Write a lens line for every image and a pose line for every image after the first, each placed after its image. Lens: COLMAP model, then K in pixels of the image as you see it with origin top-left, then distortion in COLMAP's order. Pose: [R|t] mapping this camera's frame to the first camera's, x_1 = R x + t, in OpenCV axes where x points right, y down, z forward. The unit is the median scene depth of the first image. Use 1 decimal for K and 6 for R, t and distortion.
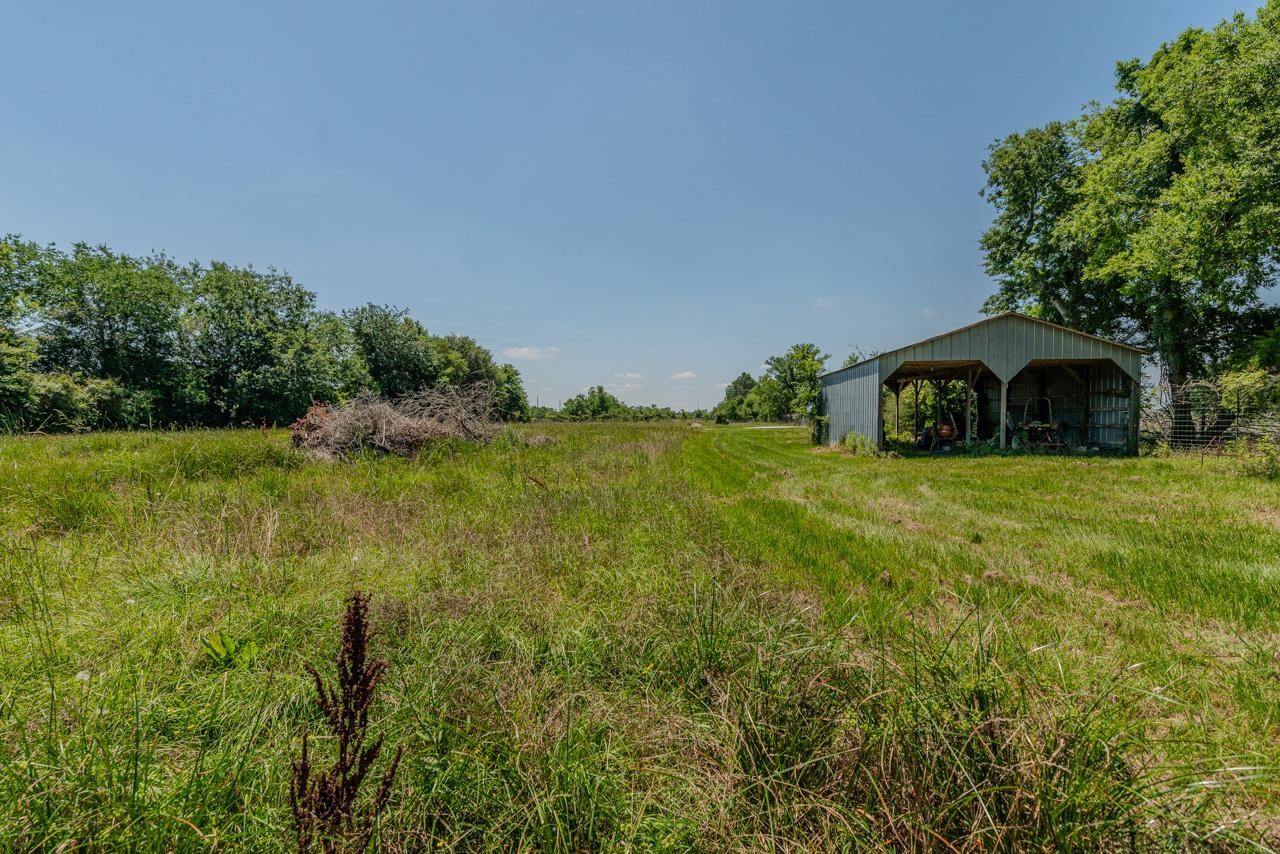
lens RADIAL K [[544.9, 0, 643.8], [0, 544.9, 414.9], [0, 0, 1]] dist [-0.000412, 0.000621]
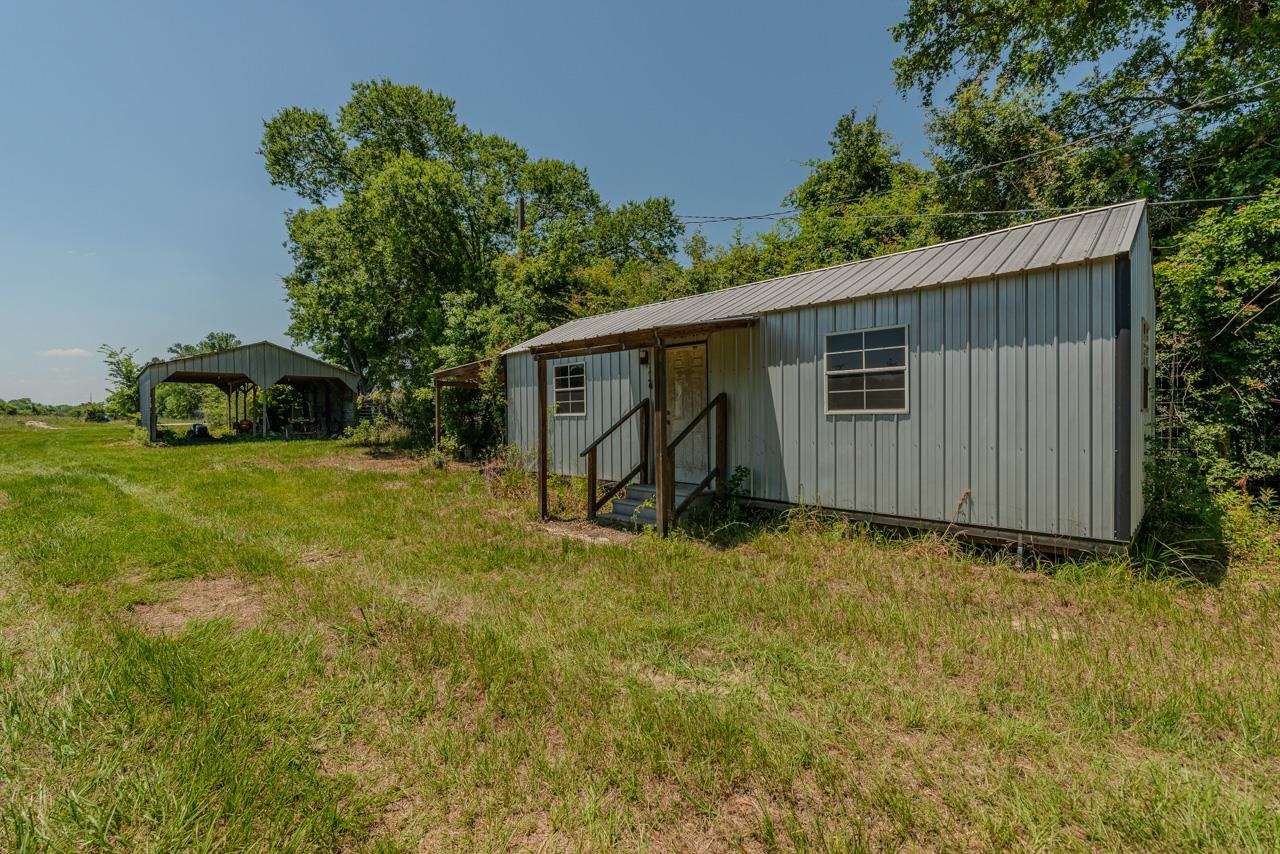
lens RADIAL K [[544.9, 0, 643.8], [0, 544.9, 414.9], [0, 0, 1]] dist [-0.000412, 0.000621]
pose [[0.636569, 0.000450, 0.771220, 0.146715], [-0.005925, 0.999973, 0.004308, -0.004840], [-0.771197, -0.007312, 0.636554, -0.486318]]
